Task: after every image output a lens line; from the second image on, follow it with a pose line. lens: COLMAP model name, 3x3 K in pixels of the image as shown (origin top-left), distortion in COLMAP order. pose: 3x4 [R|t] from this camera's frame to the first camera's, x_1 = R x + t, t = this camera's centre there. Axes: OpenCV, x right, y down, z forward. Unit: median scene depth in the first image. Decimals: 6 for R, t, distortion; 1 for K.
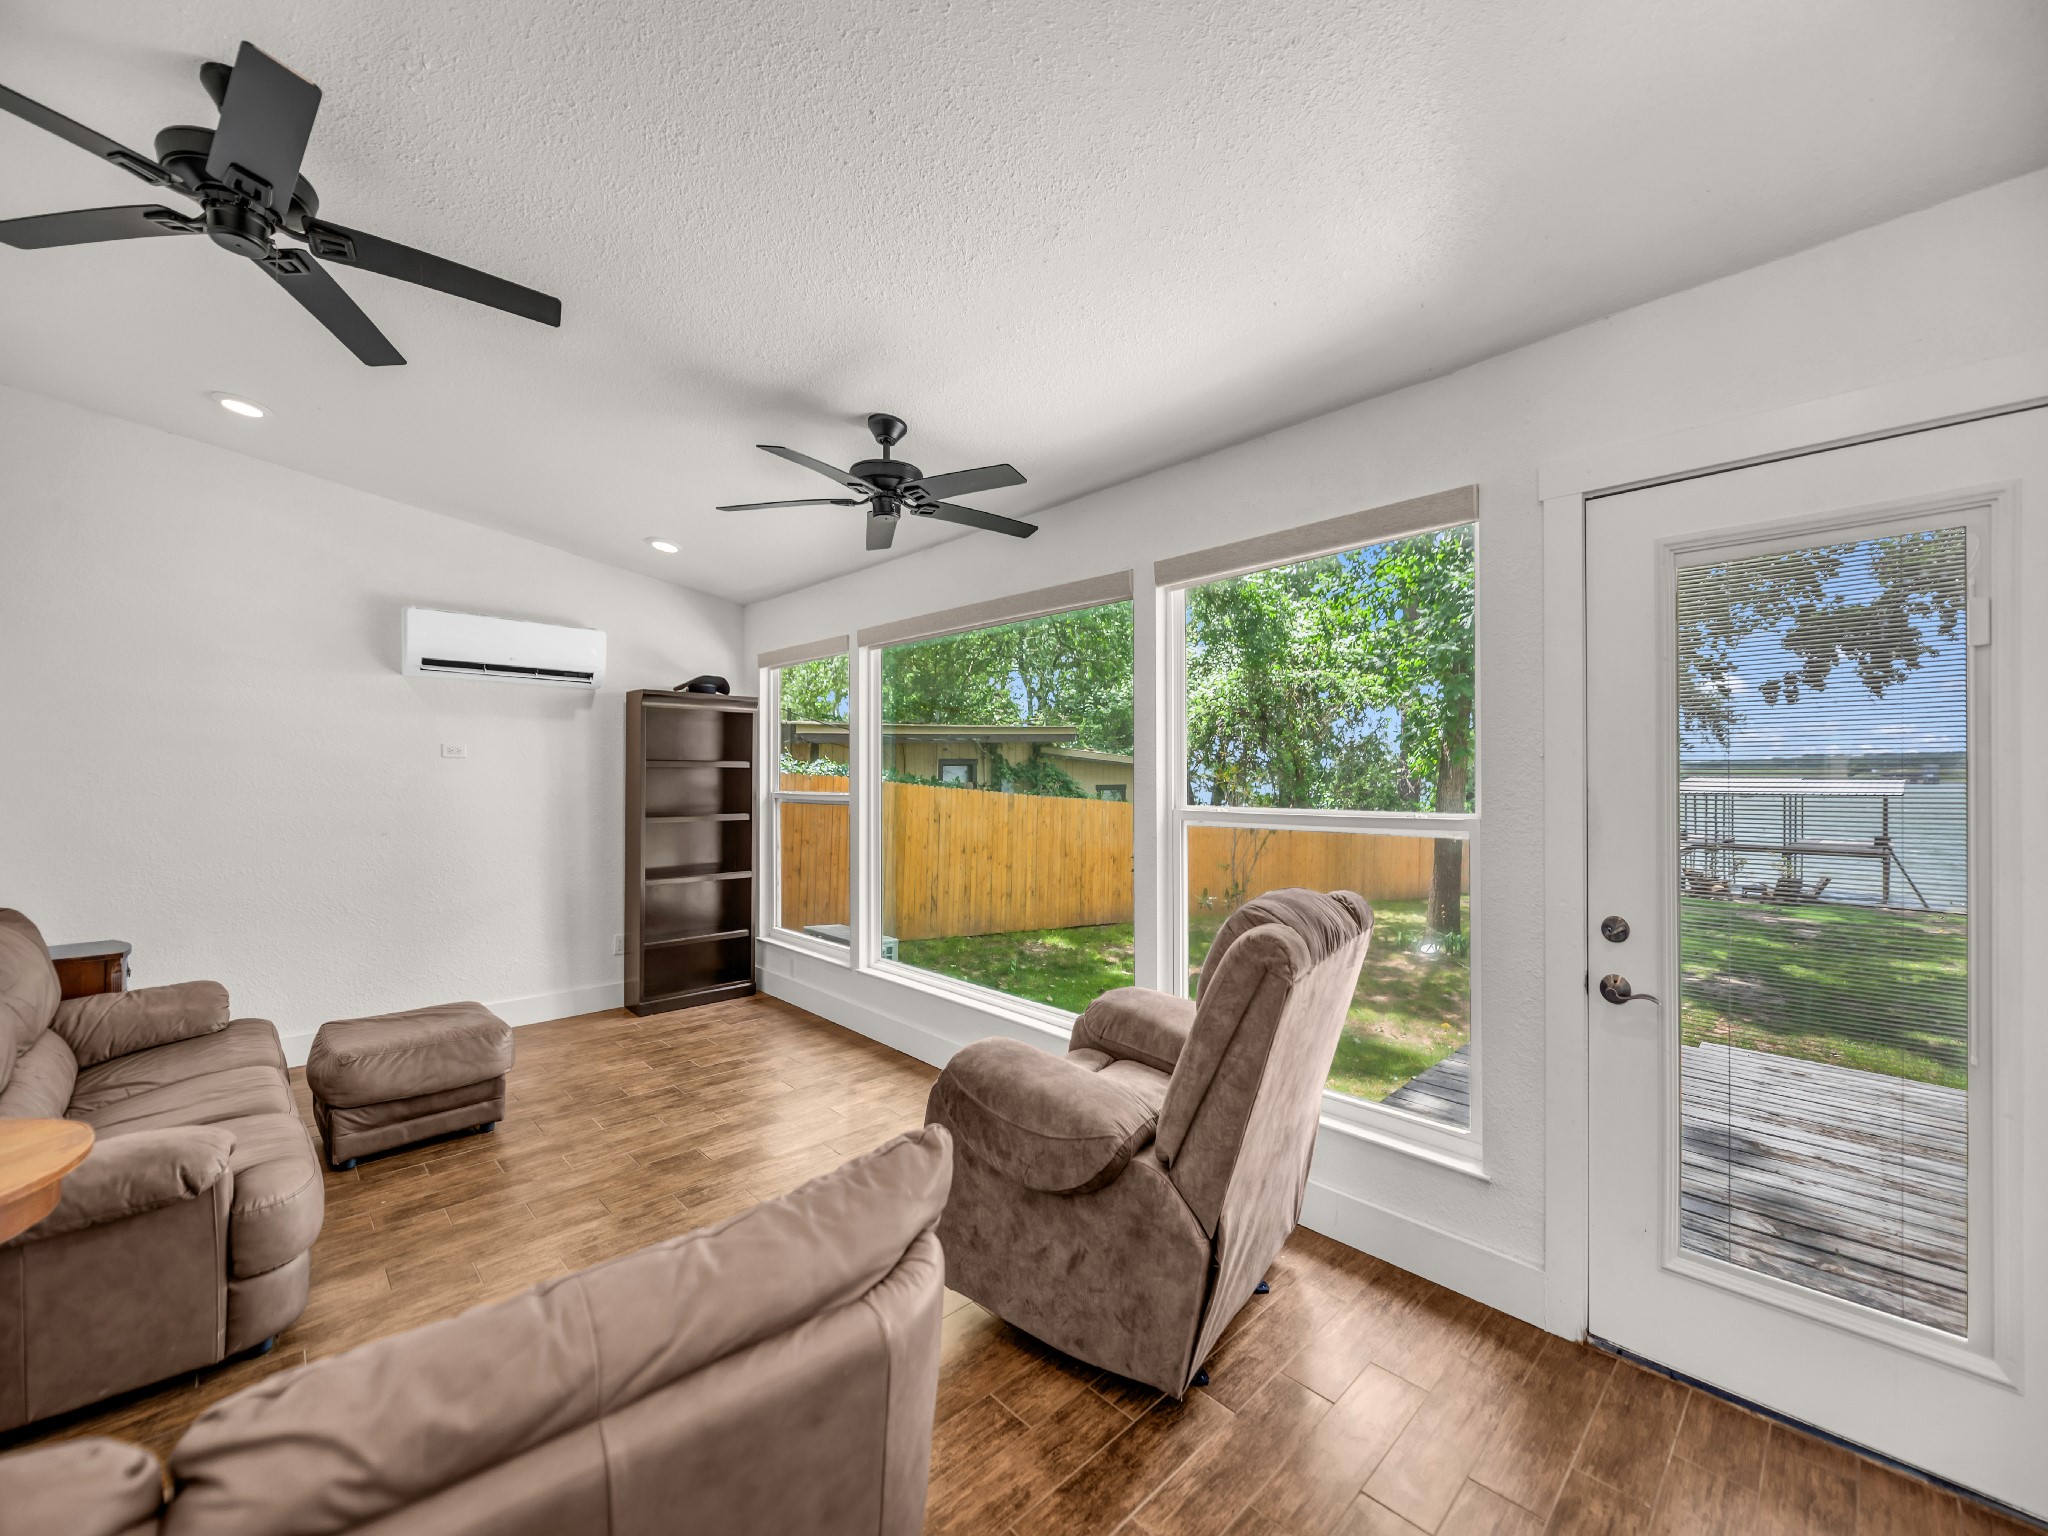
lens RADIAL K [[819.8, 0, 1024.0], [0, 819.8, 768.0], [0, 0, 1]] dist [0.000626, -0.004126]
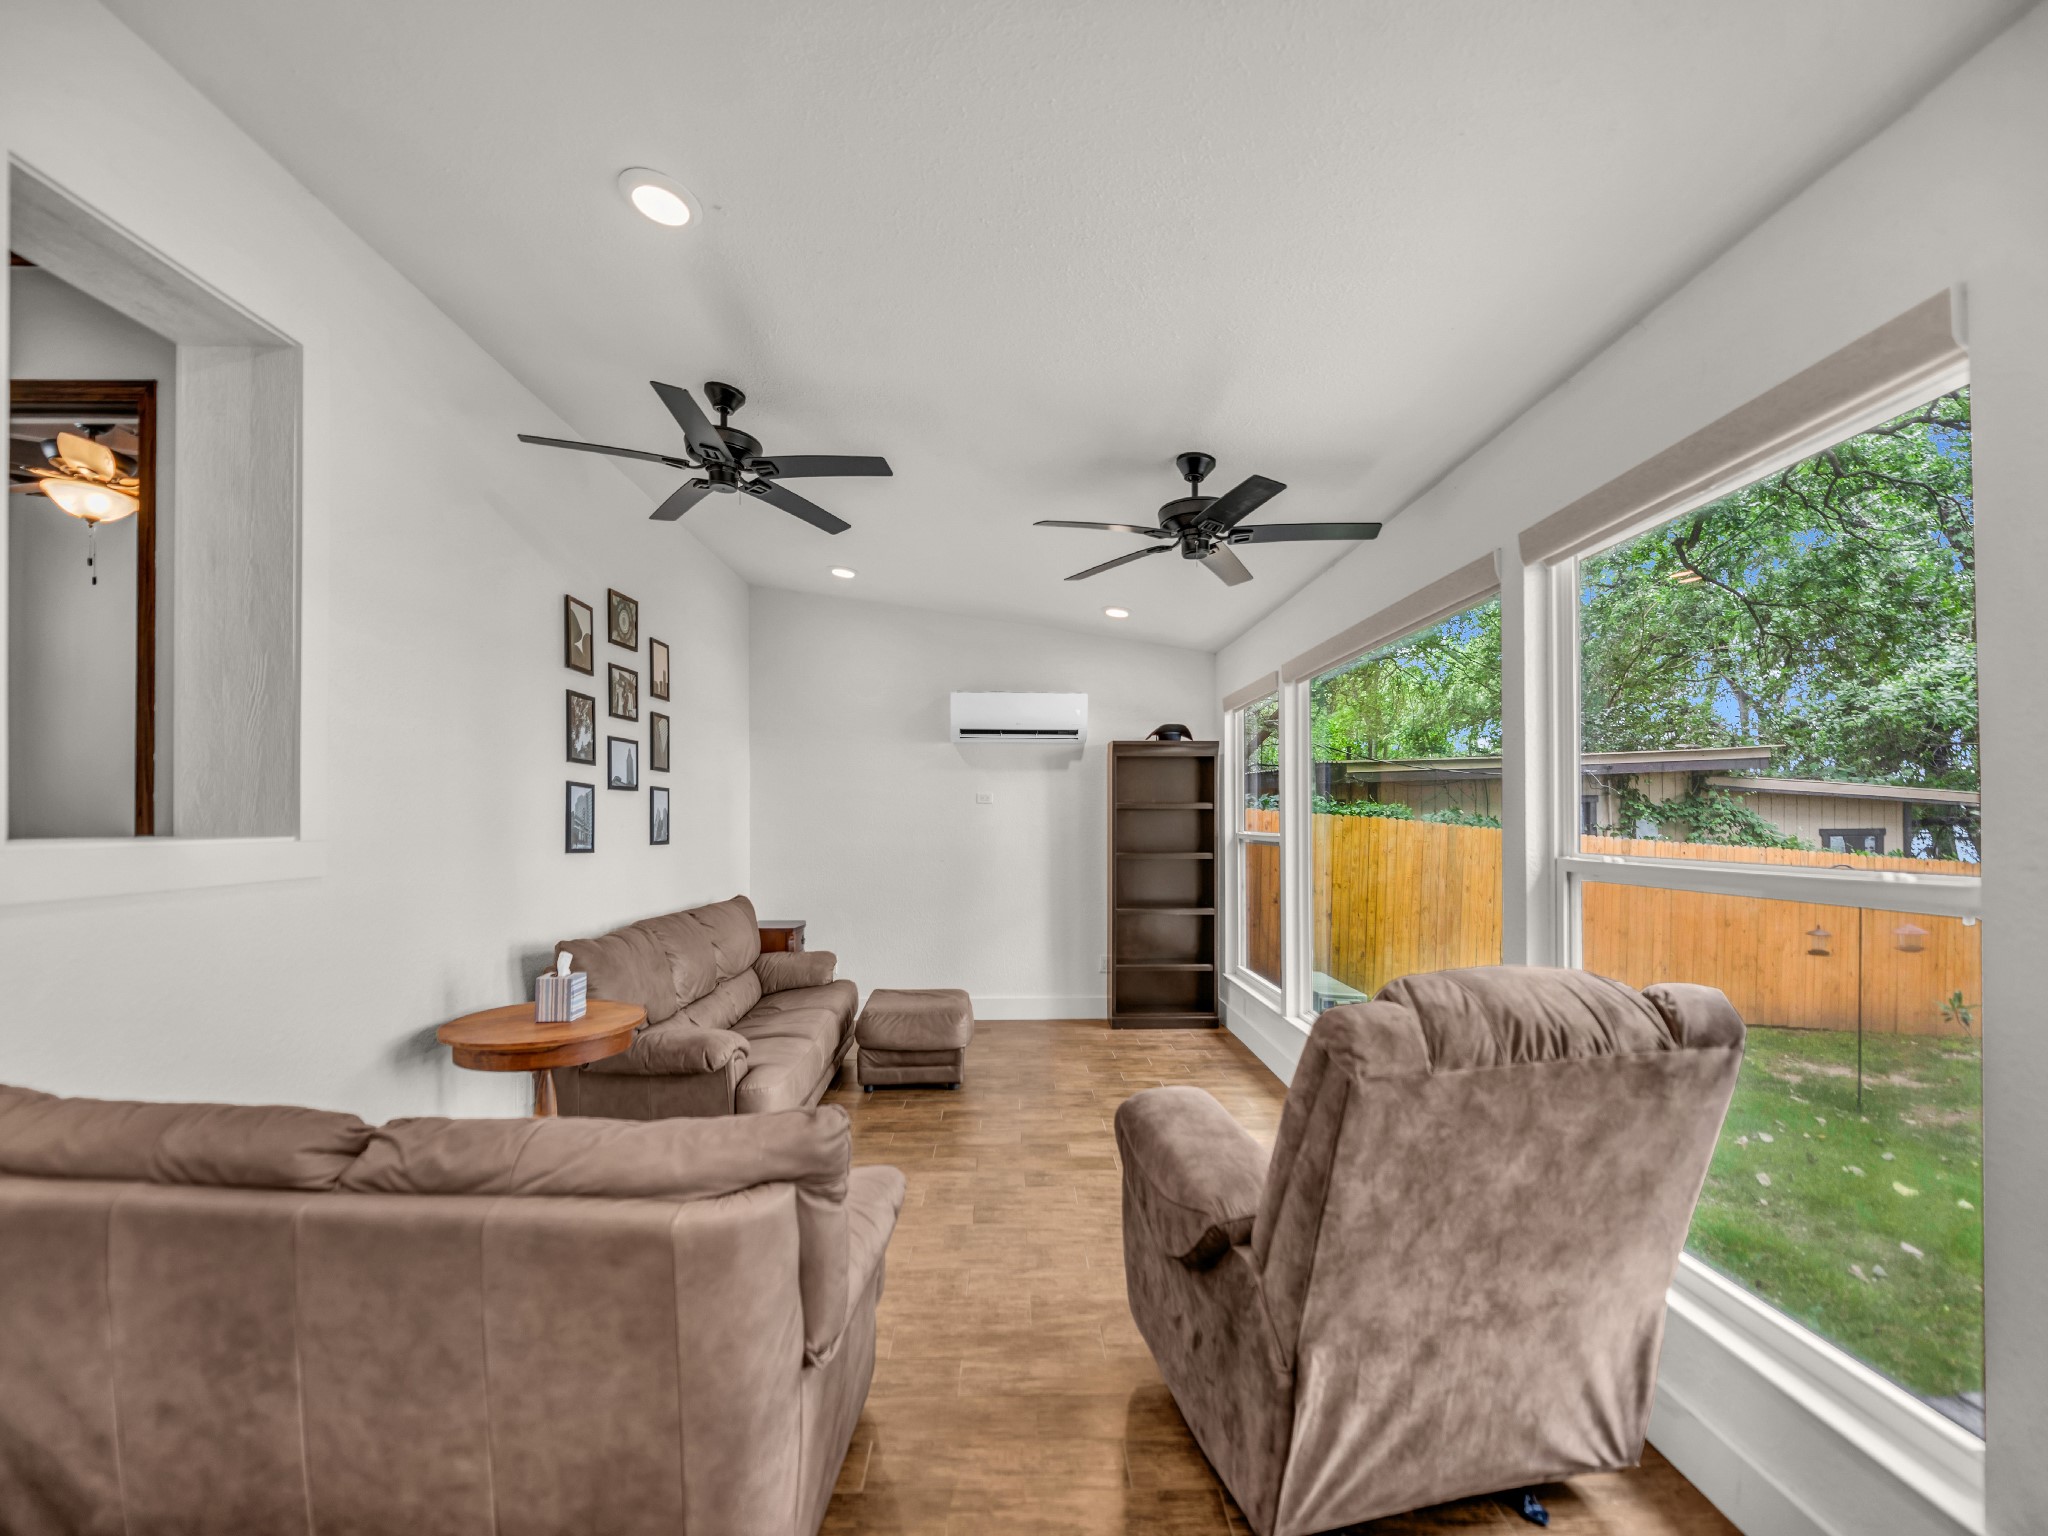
lens RADIAL K [[827.7, 0, 1022.0], [0, 827.7, 809.6], [0, 0, 1]] dist [0.000615, -0.000047]
pose [[0.731675, -0.010390, -0.681574, 0.315032], [0.009746, 0.999941, -0.004781, 0.005008], [0.681584, -0.003145, 0.731733, 0.106714]]
